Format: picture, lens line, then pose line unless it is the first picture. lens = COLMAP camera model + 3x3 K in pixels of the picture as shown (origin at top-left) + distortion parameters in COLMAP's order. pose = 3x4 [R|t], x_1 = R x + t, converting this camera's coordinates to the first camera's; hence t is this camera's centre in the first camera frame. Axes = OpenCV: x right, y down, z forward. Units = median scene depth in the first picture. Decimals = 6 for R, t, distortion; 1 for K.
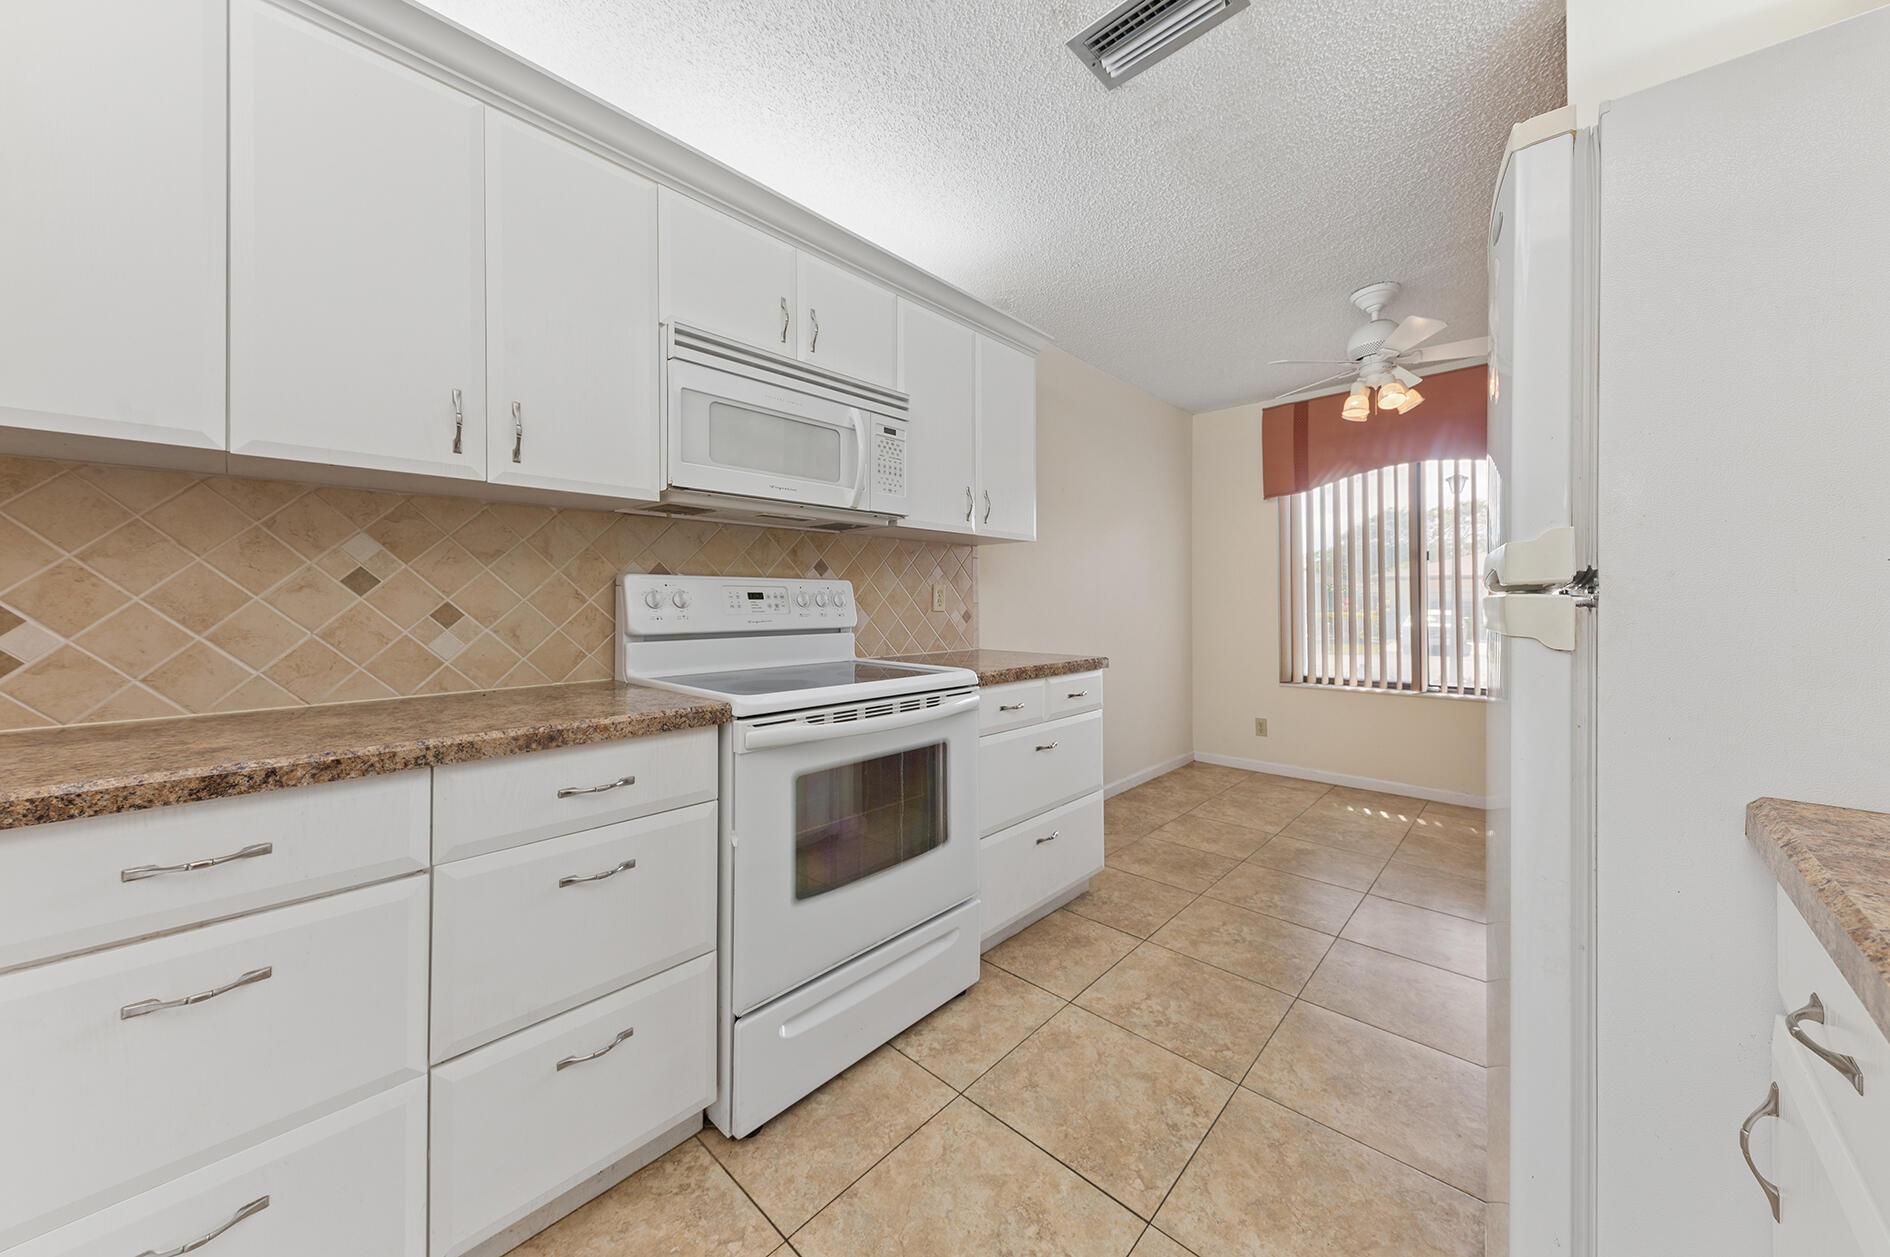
lens RADIAL K [[646.9, 0, 958.2], [0, 646.9, 589.7], [0, 0, 1]] dist [0.007660, -0.000259]
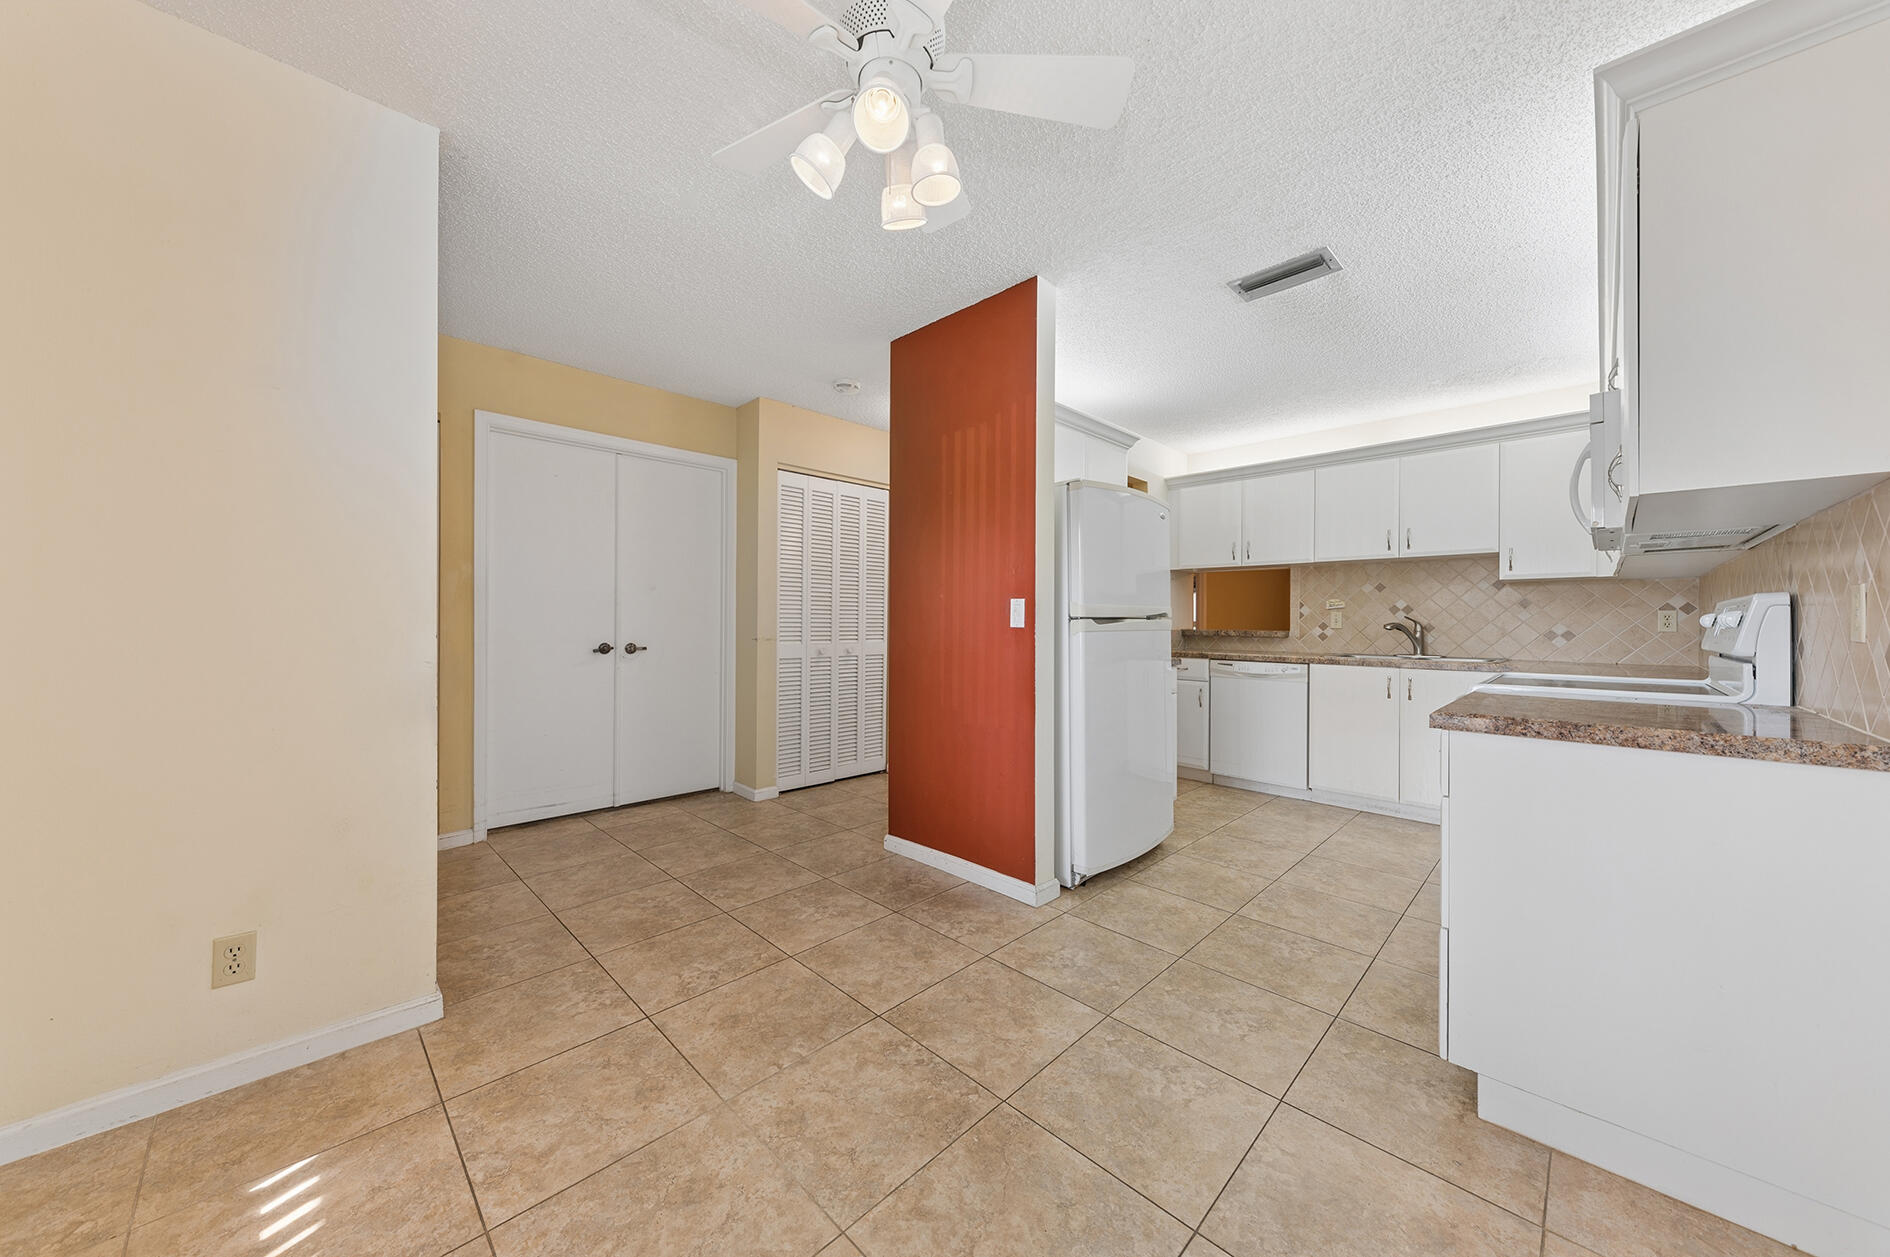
lens RADIAL K [[646.9, 0, 945.5], [0, 646.9, 621.2], [0, 0, 1]] dist [0.007660, -0.000259]
pose [[-0.999029, -0.004069, 0.043863, 0.896309], [-0.005008, 0.999760, -0.021325, 0.044638], [-0.043765, -0.021524, -0.998810, 2.204494]]
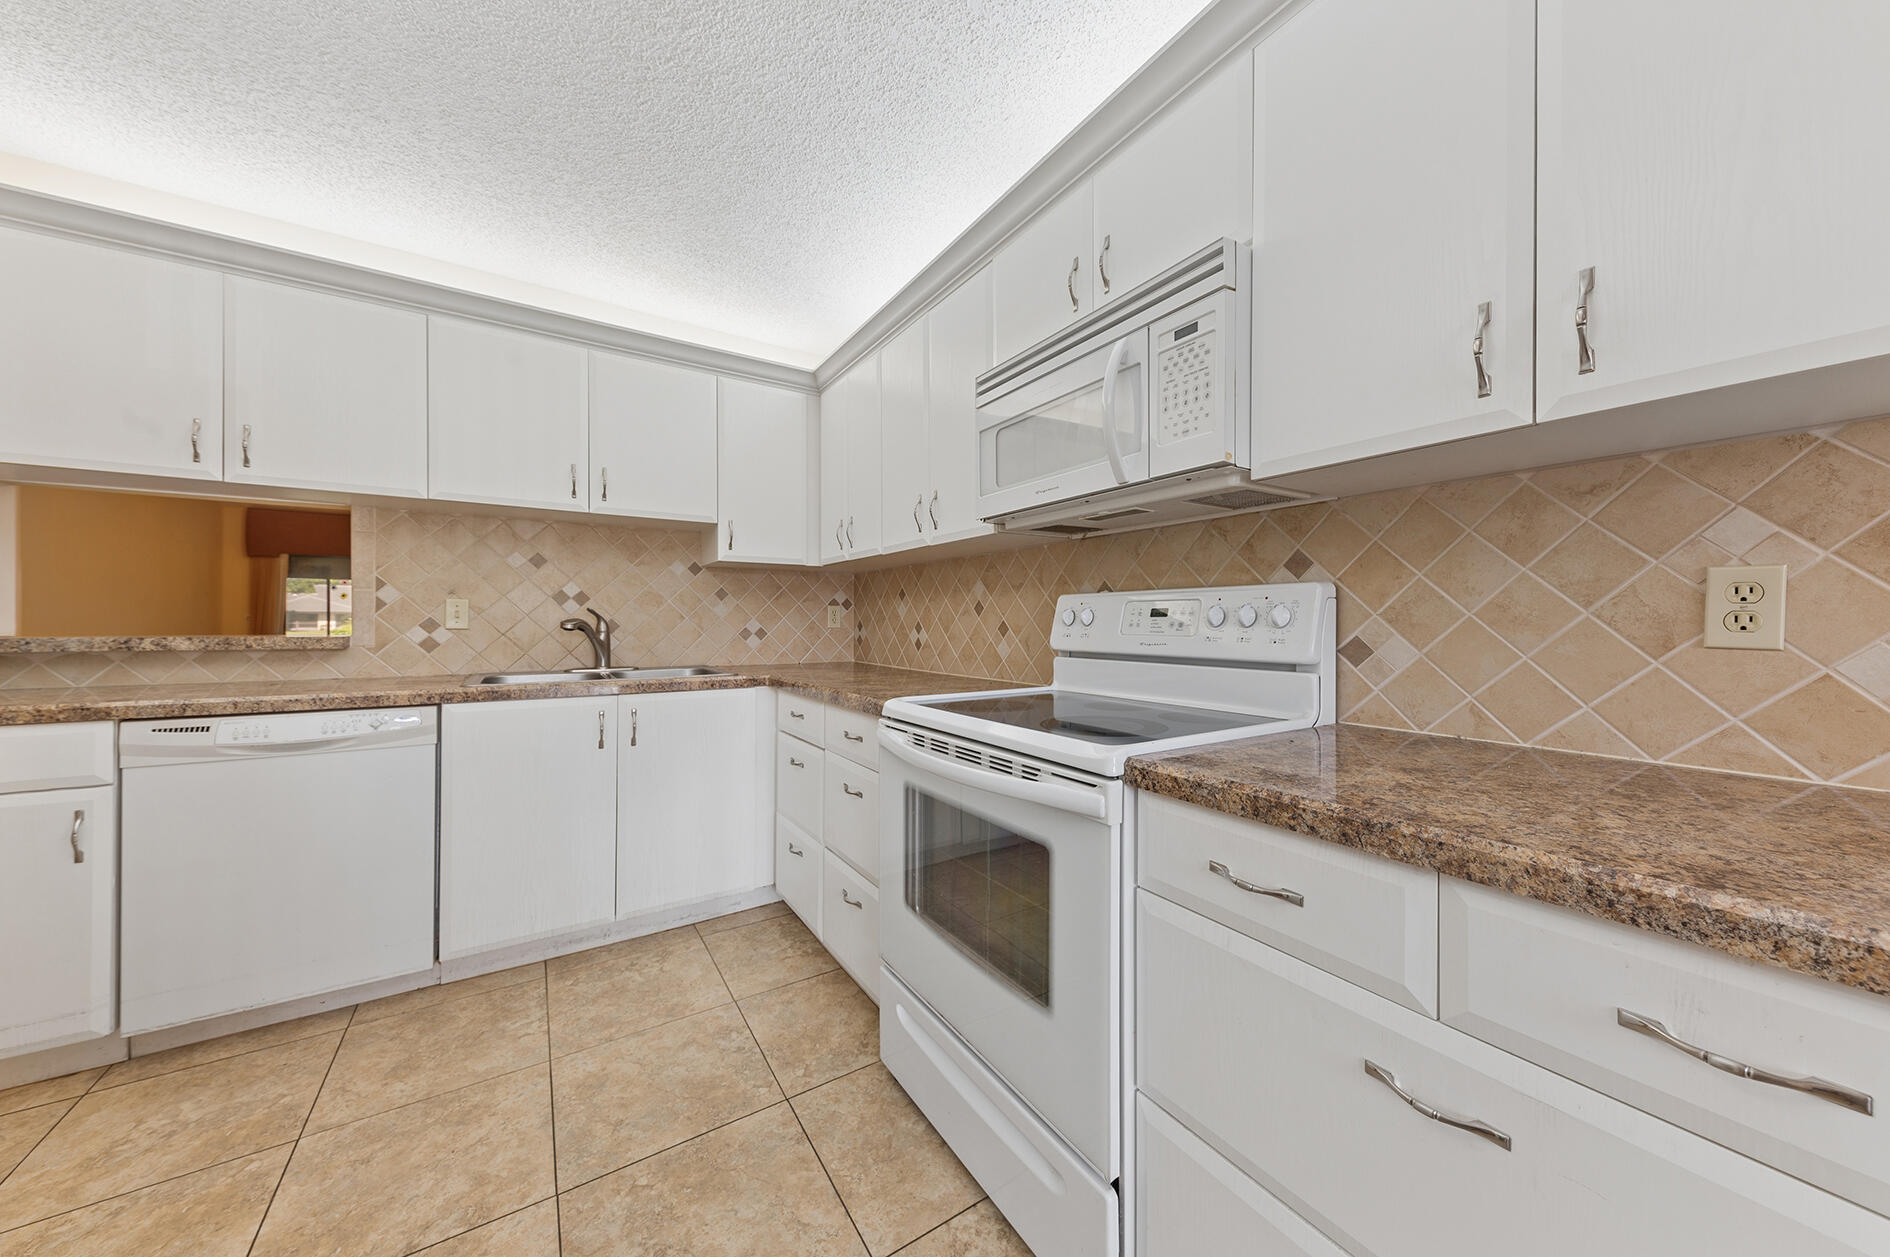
lens RADIAL K [[646.9, 0, 952.0], [0, 646.9, 622.0], [0, 0, 1]] dist [0.007660, -0.000259]
pose [[-0.251053, 0.001339, -0.967972, 0.579714], [0.018226, 0.999828, -0.003345, 0.021175], [0.967802, -0.018482, -0.251034, 1.039836]]
